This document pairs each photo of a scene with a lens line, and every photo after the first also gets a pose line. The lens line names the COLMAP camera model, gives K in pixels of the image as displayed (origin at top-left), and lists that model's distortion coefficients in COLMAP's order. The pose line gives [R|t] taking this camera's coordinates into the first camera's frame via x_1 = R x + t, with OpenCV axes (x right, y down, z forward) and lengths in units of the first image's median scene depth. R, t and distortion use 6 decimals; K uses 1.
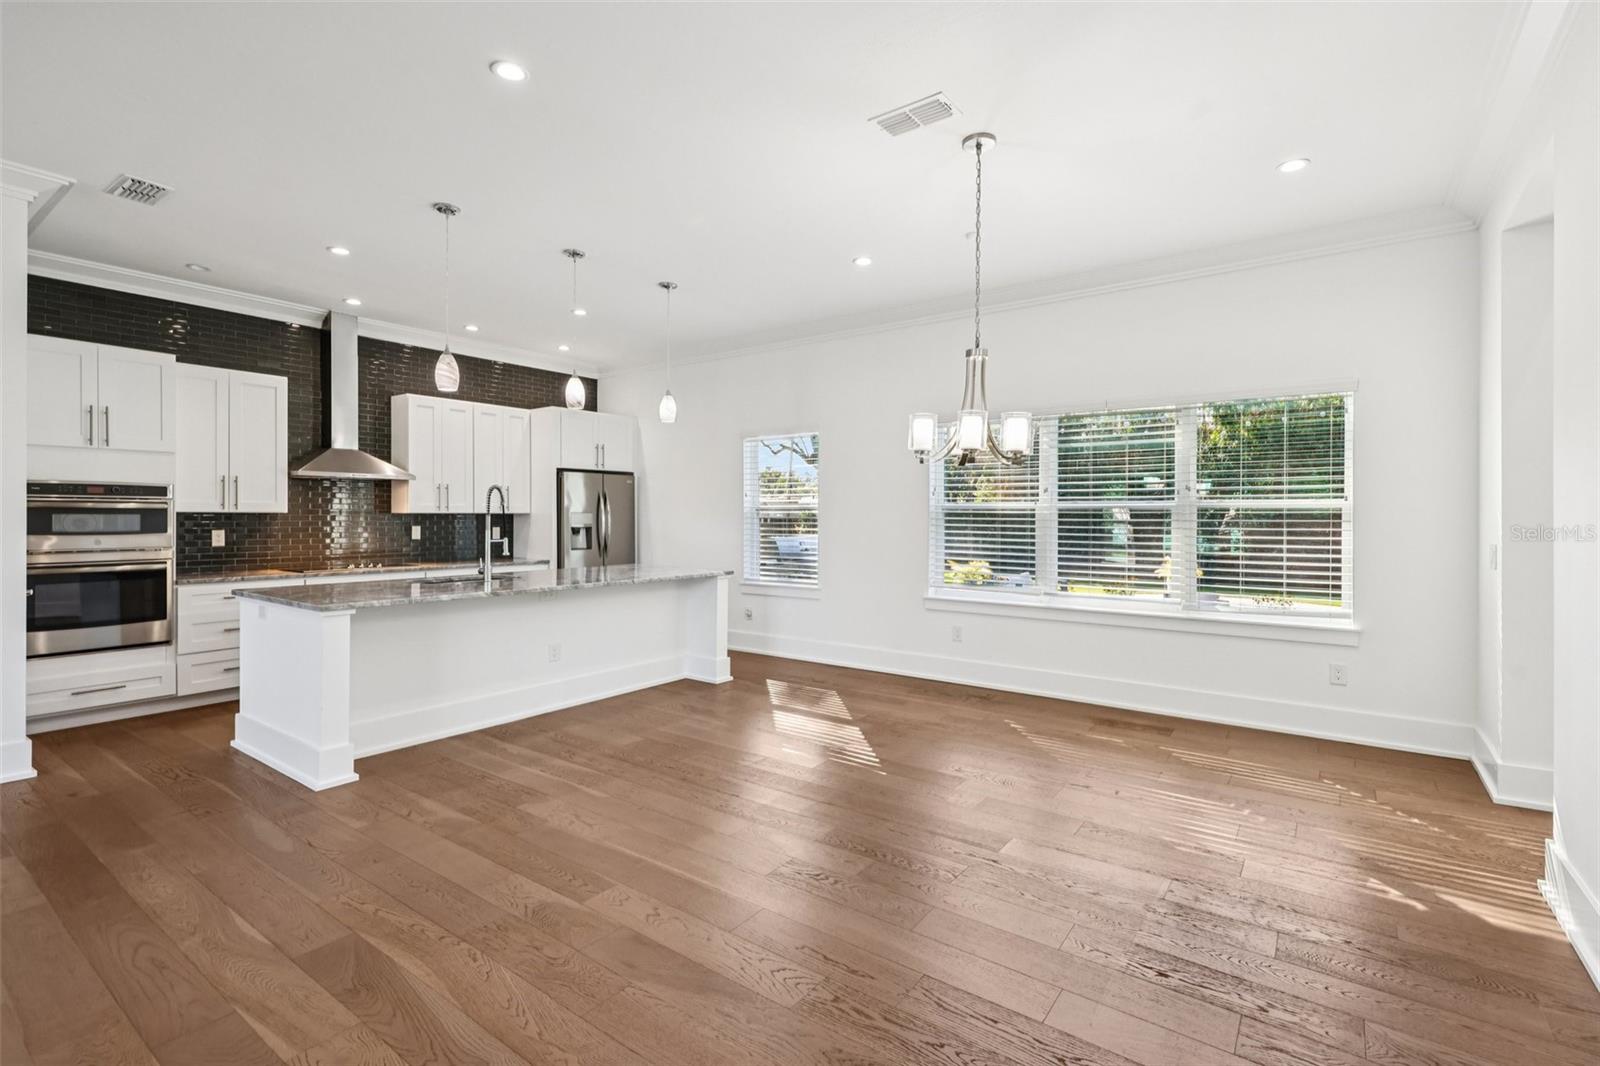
lens RADIAL K [[732.1, 0, 800.0], [0, 732.1, 519.9], [0, 0, 1]] dist [0.018868, 0.000232]
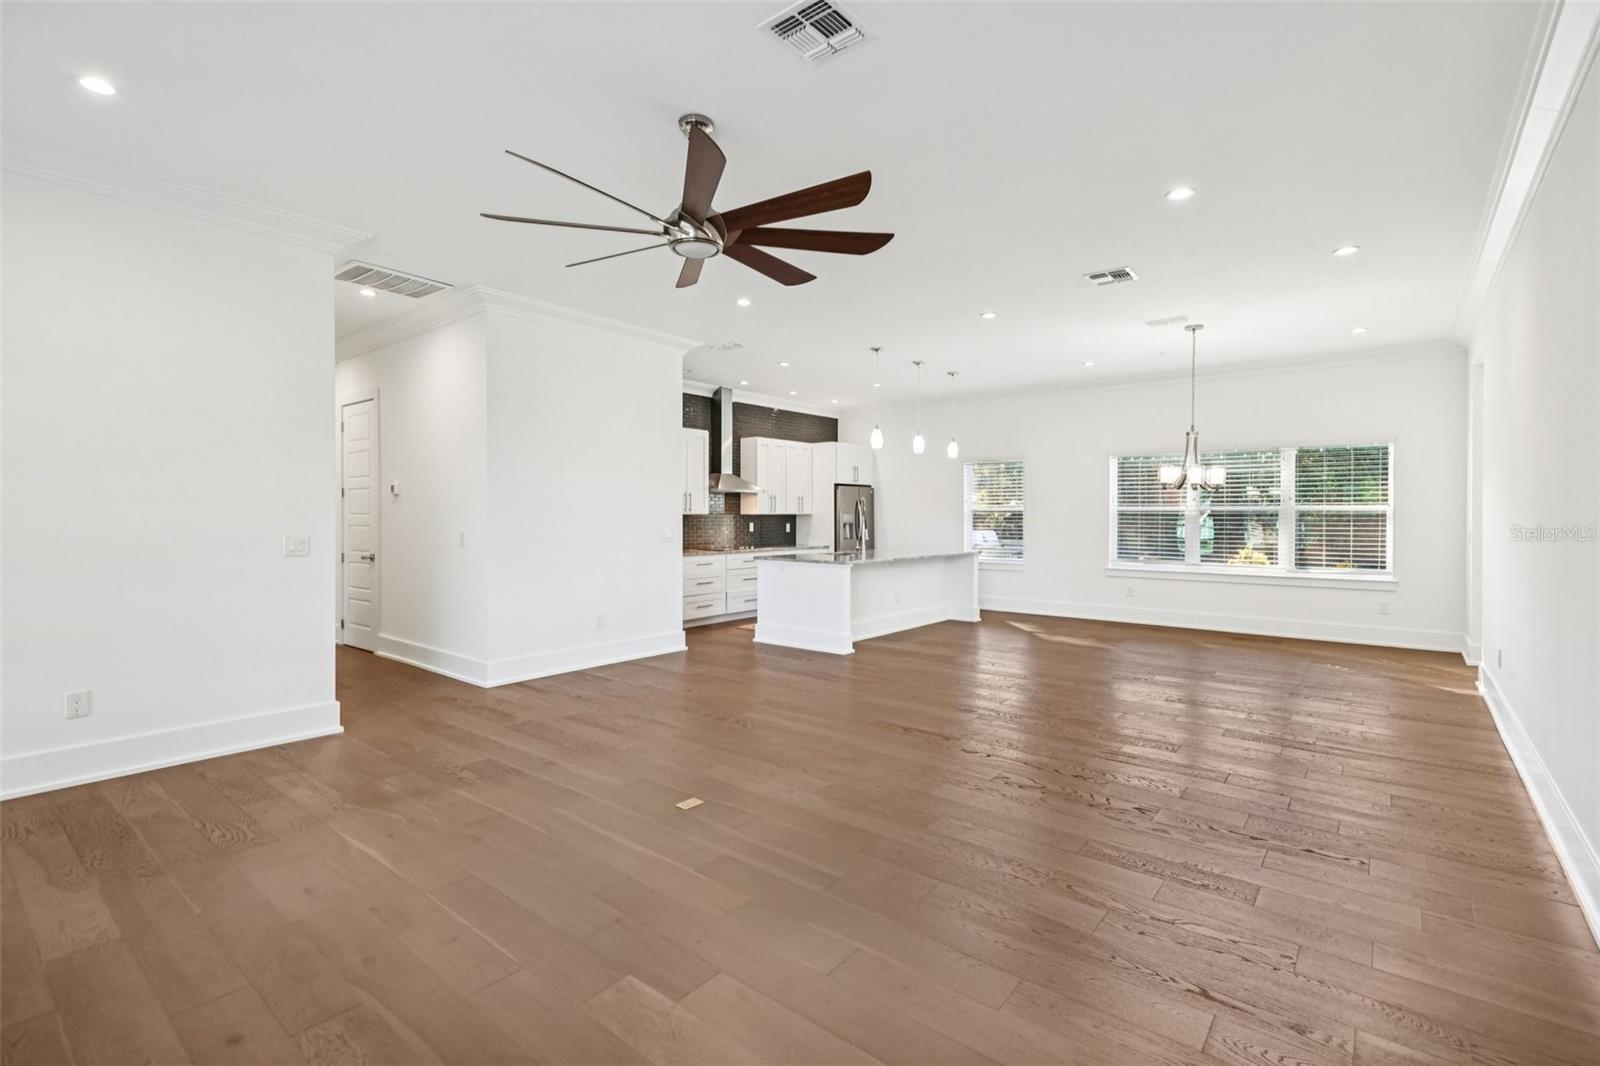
lens RADIAL K [[725.9, 0, 796.6], [0, 725.9, 521.9], [0, 0, 1]] dist [0.017901, -0.000081]
pose [[0.999016, -0.000425, -0.044355, -0.405067], [0.000575, 0.999994, 0.003361, 0.001990], [0.044353, -0.003383, 0.999010, -0.552920]]
